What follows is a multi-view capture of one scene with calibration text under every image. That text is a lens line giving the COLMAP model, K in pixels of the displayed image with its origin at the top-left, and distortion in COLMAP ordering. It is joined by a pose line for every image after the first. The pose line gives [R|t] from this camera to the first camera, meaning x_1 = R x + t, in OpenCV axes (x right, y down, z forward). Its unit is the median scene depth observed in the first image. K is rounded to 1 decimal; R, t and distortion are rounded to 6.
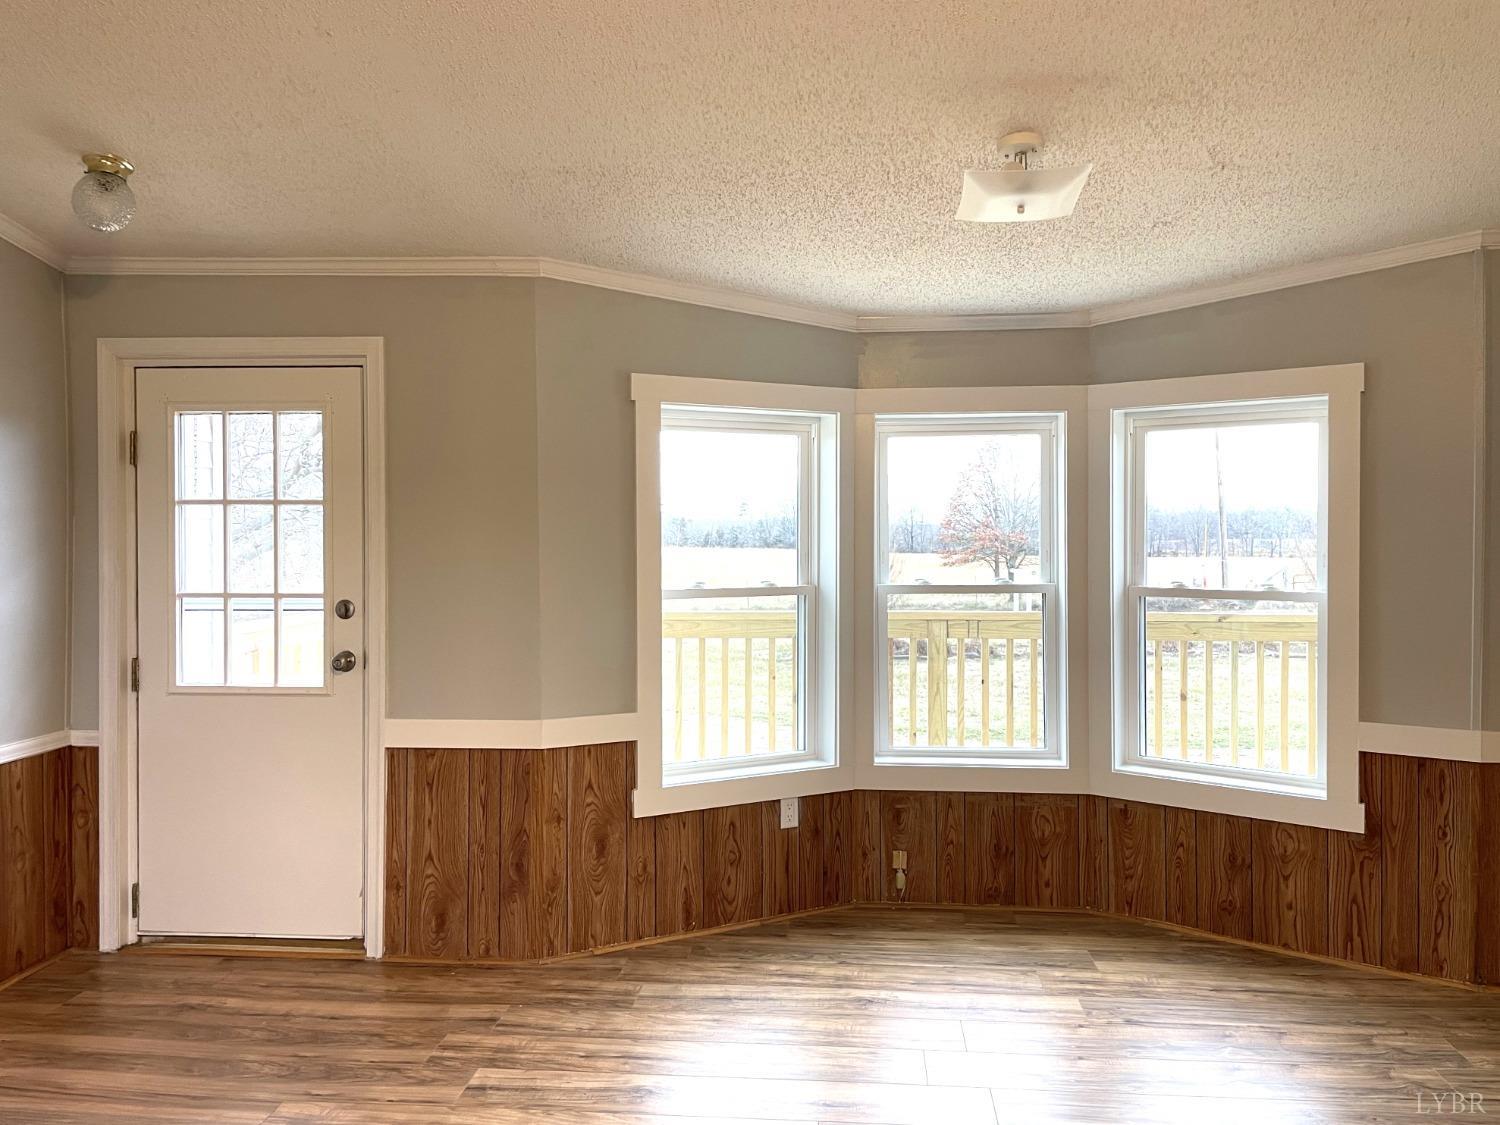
lens RADIAL K [[1135.0, 0, 765.7], [0, 1135.0, 544.6], [0, 0, 1]] dist [0.082735, -0.113755]
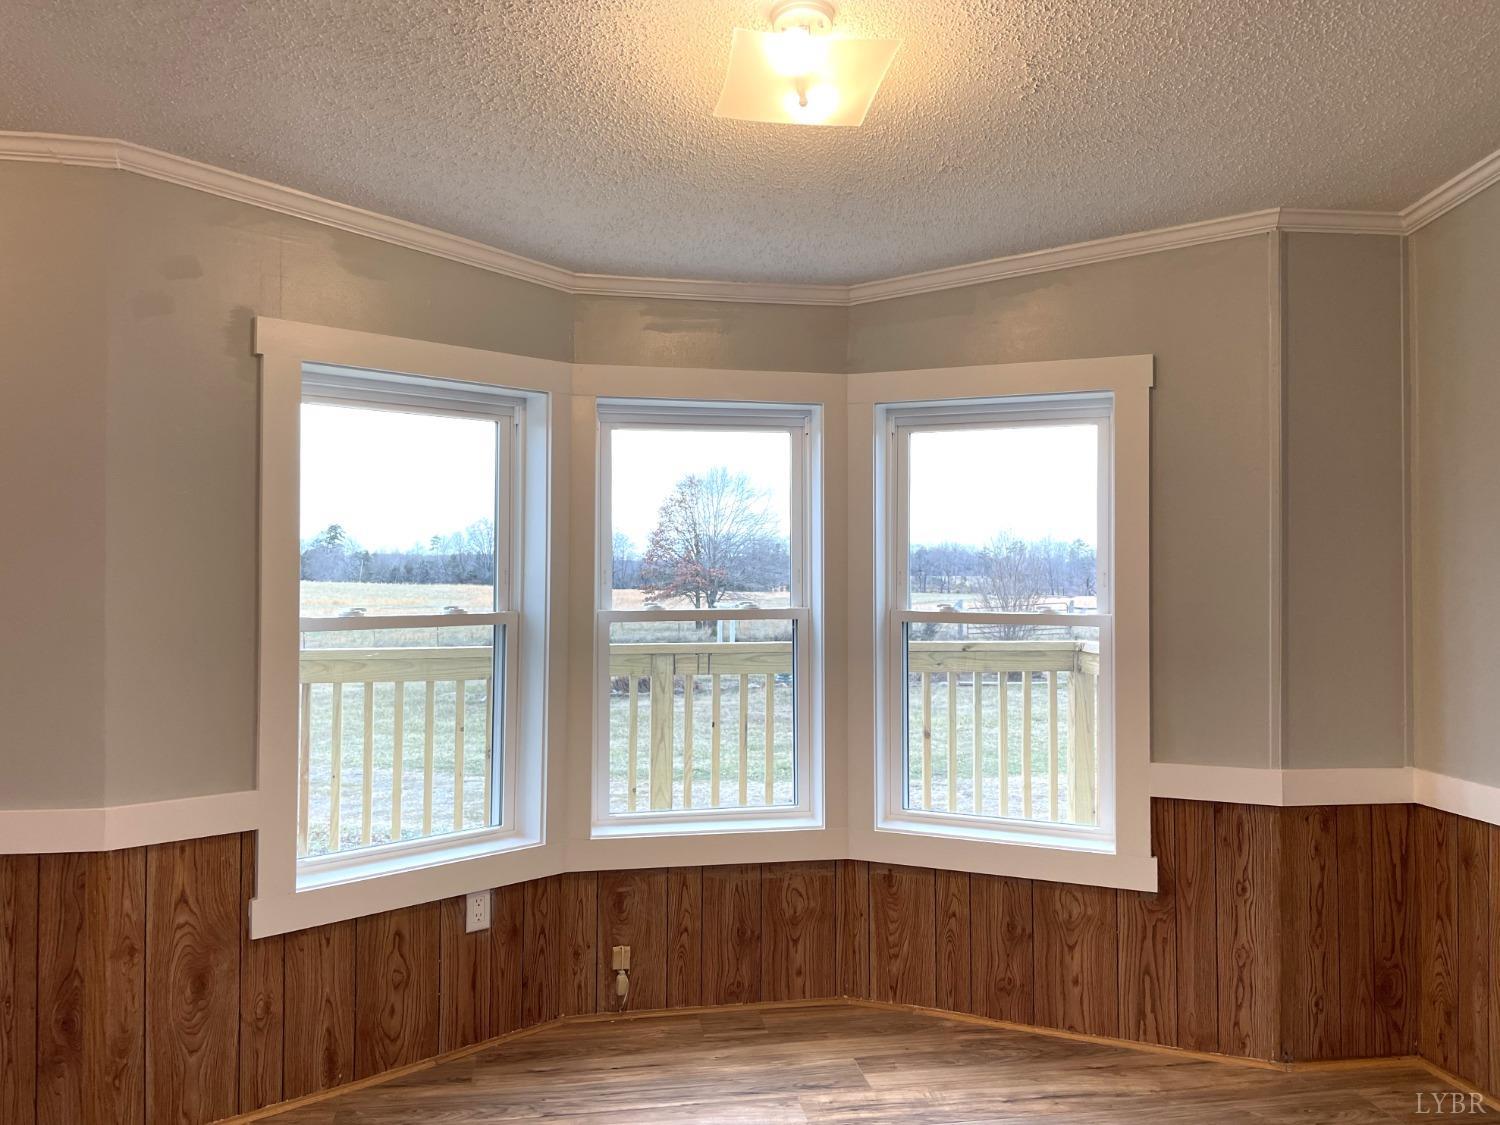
lens RADIAL K [[1151.3, 0, 765.9], [0, 1151.3, 545.7], [0, 0, 1]] dist [0.088863, -0.118319]
pose [[0.966677, 0.009965, 0.255804, 0.005584], [-0.002508, 0.999563, -0.029461, 0.015192], [-0.255986, 0.027838, 0.966280, 0.207252]]
